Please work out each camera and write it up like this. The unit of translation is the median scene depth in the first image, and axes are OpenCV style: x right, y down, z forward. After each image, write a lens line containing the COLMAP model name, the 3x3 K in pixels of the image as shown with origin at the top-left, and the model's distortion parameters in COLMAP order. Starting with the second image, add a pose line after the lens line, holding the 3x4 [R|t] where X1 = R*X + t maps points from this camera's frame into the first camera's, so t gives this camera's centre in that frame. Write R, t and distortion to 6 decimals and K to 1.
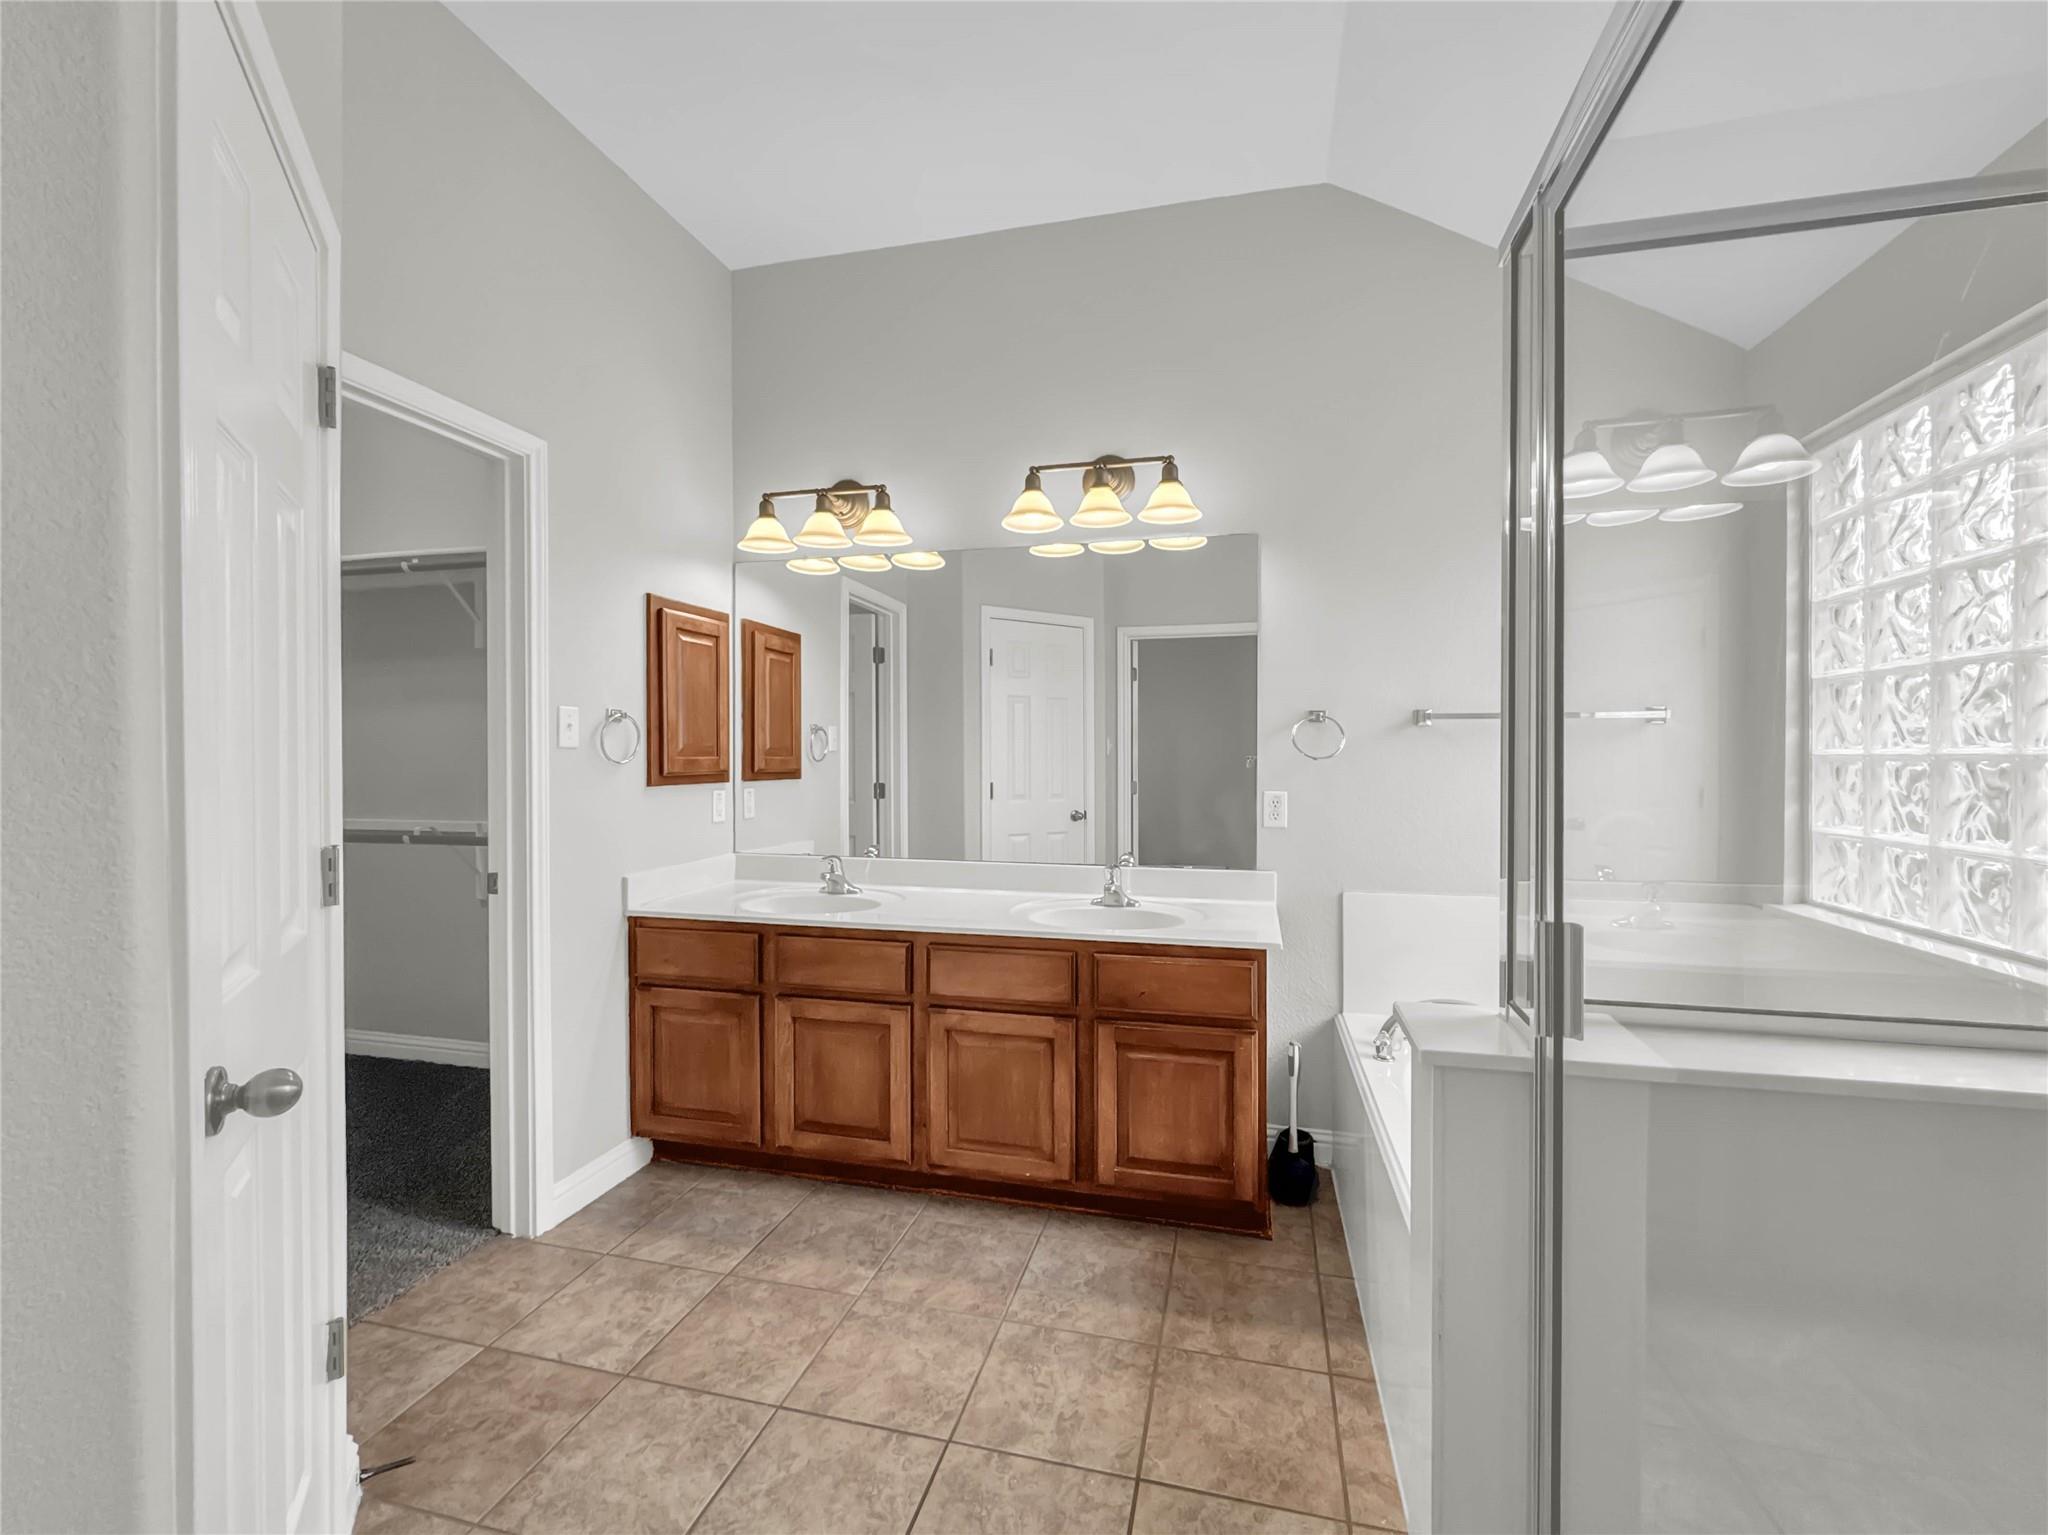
lens RADIAL K [[834.1, 0, 1021.3], [0, 834.1, 762.9], [0, 0, 1]] dist [-0.006360, 0.001077]
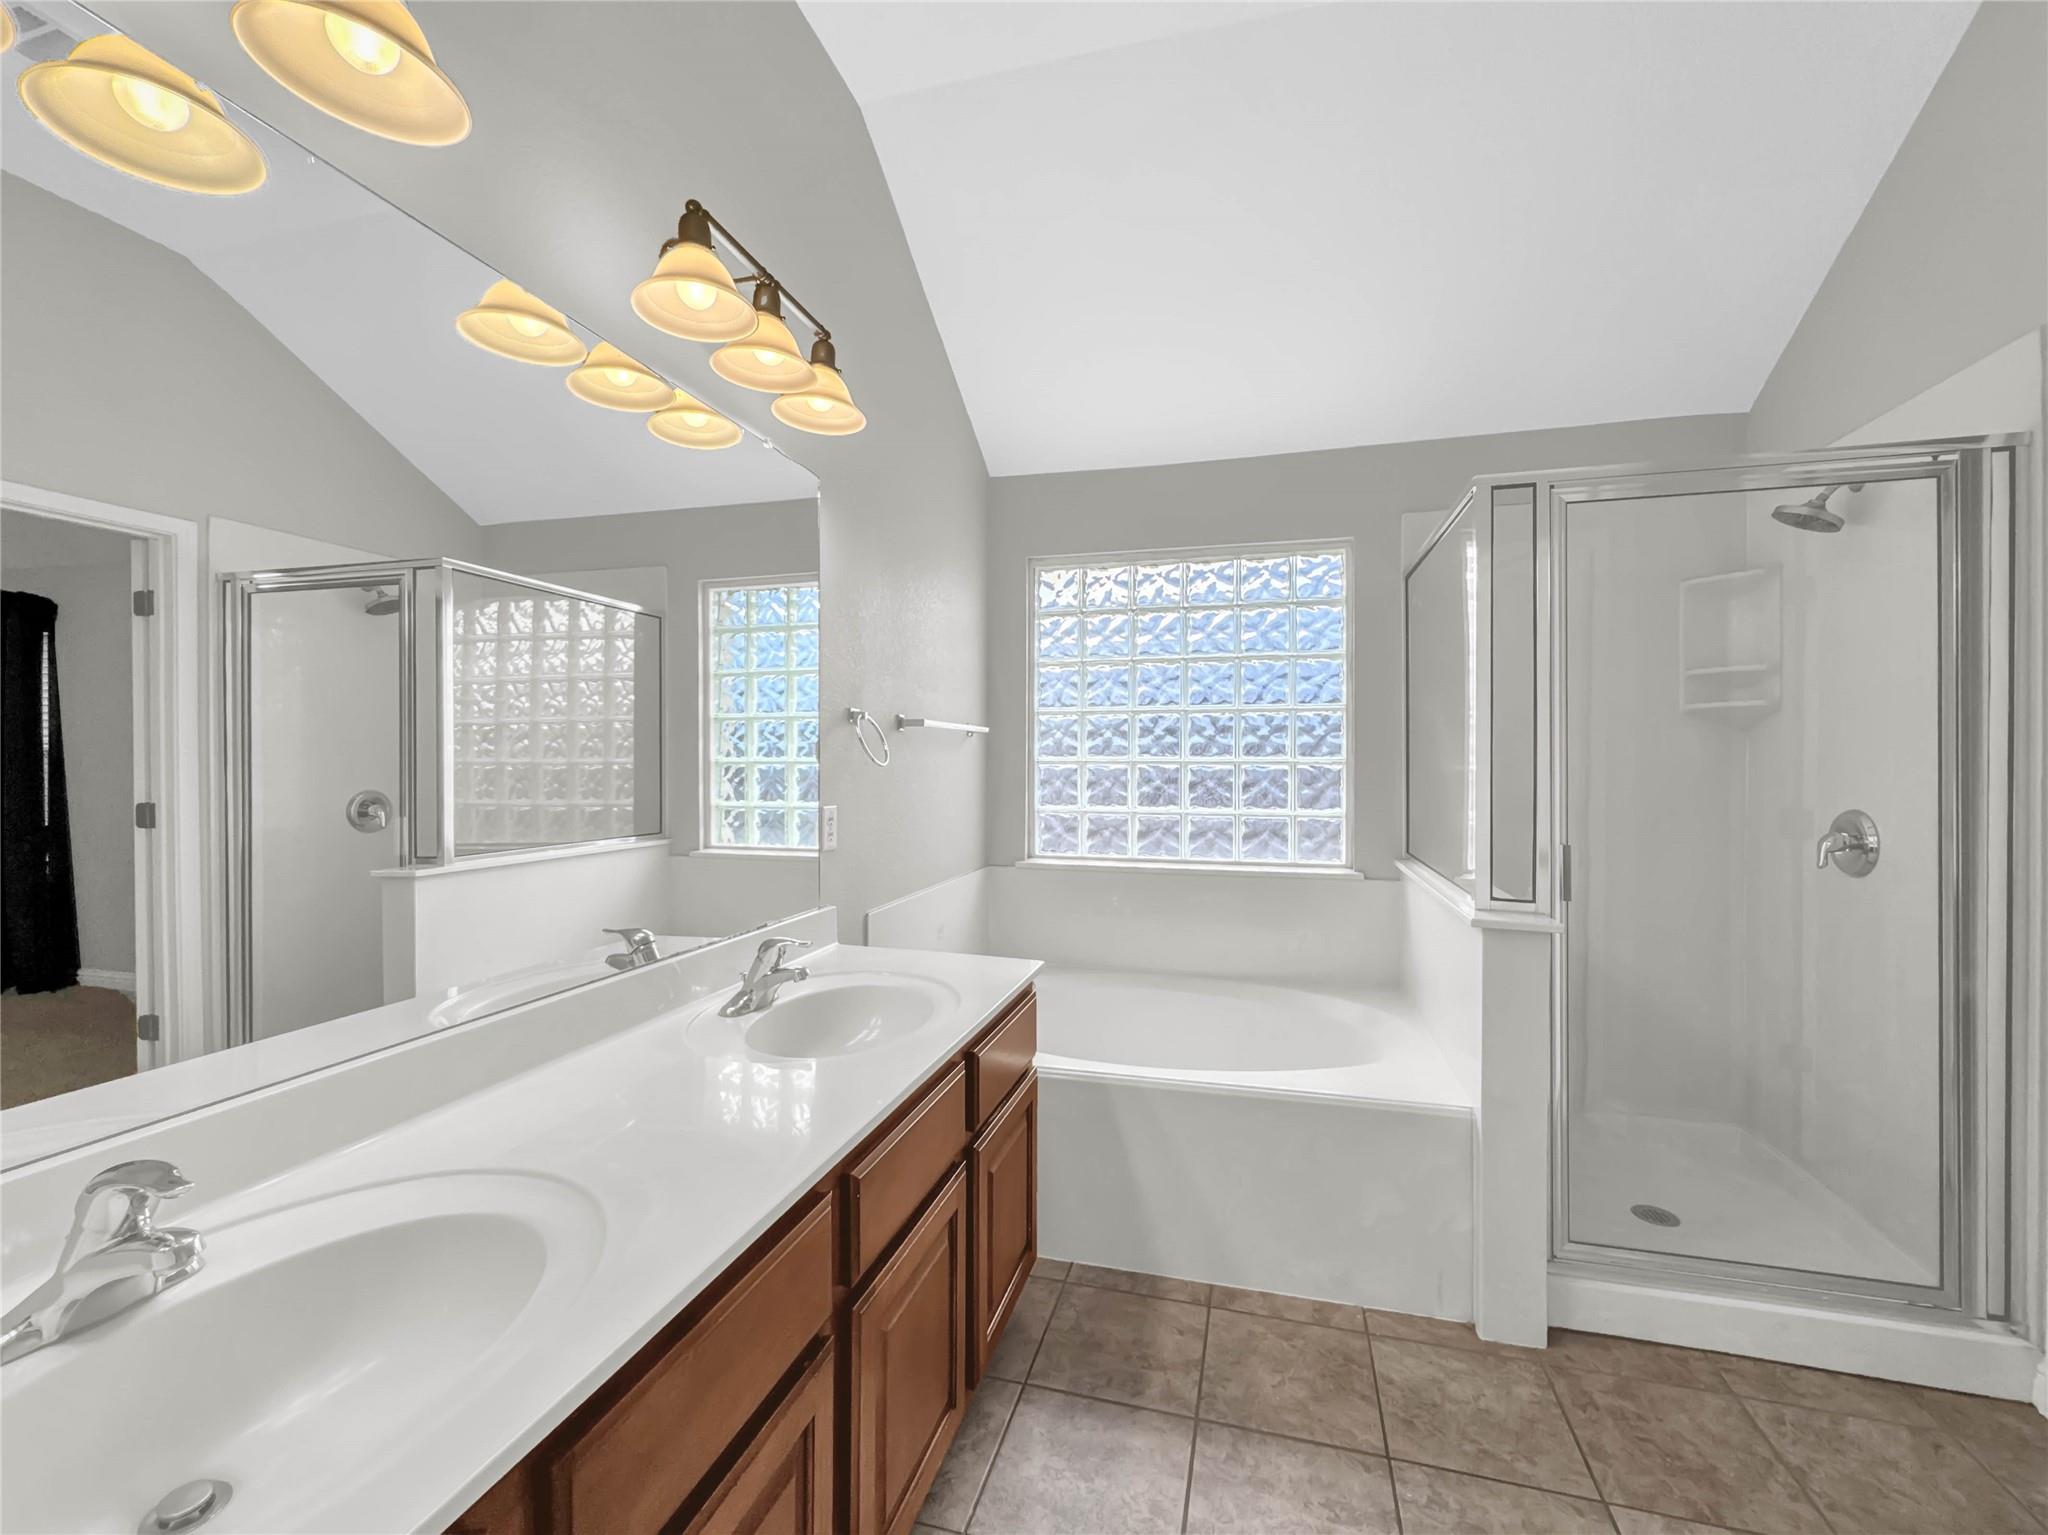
lens RADIAL K [[834.1, 0, 1011.3], [0, 834.1, 768.0], [0, 0, 1]] dist [-0.006360, 0.001077]
pose [[0.021918, -0.001894, 0.999758, -0.805213], [-0.001859, 0.999996, 0.001935, -0.029455], [-0.999758, -0.001901, 0.021915, 1.246975]]
